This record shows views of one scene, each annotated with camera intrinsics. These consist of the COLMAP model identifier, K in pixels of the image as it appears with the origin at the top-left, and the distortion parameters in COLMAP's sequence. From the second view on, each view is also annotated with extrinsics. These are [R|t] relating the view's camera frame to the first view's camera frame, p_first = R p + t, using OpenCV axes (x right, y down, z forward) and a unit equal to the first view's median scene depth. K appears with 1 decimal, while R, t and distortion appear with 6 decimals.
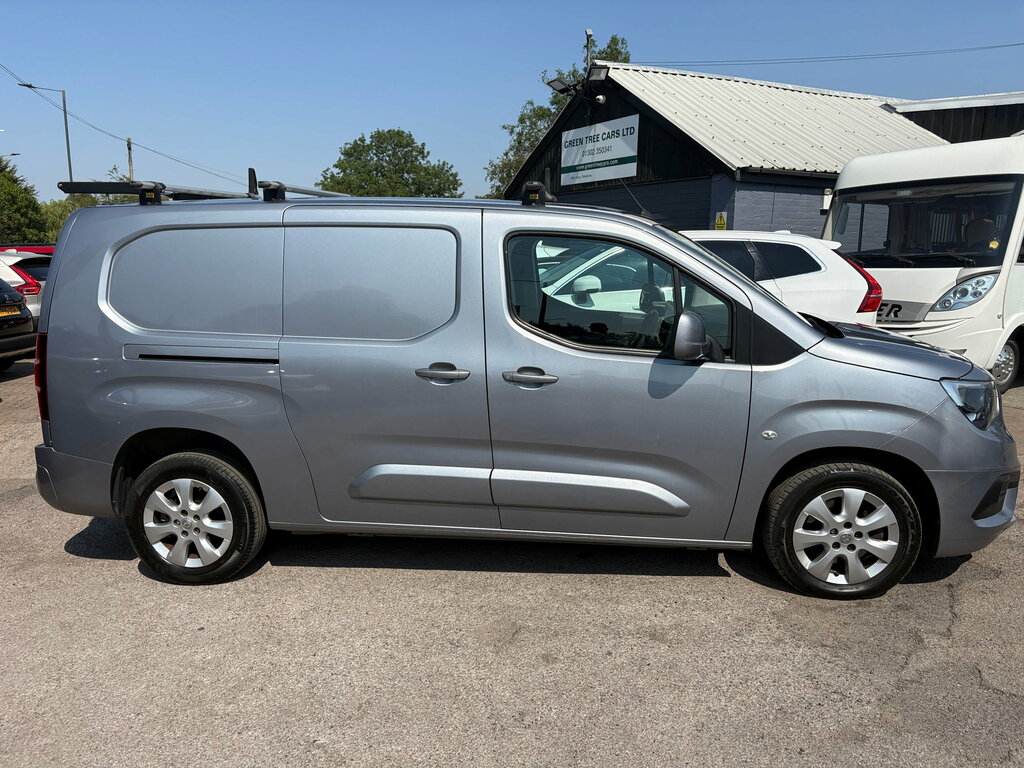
lens RADIAL K [[765.1, 0, 542.4], [0, 765.1, 401.7], [0, 0, 1]] dist [0.041825, -0.042803]
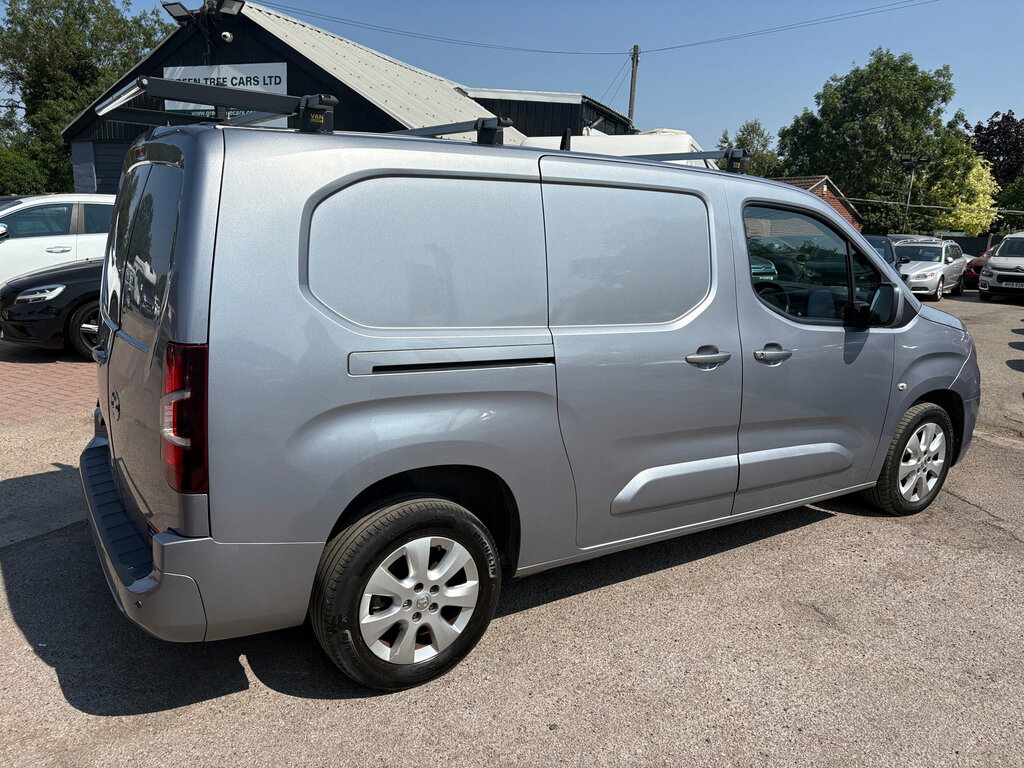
lens RADIAL K [[765.1, 0, 504.8], [0, 765.1, 396.0], [0, 0, 1]] dist [0.041825, -0.042803]
pose [[0.779968, -0.110645, 0.615960, -0.820331], [0.089610, 0.993850, 0.065055, -0.066933], [-0.619370, 0.004456, 0.785086, 0.408903]]
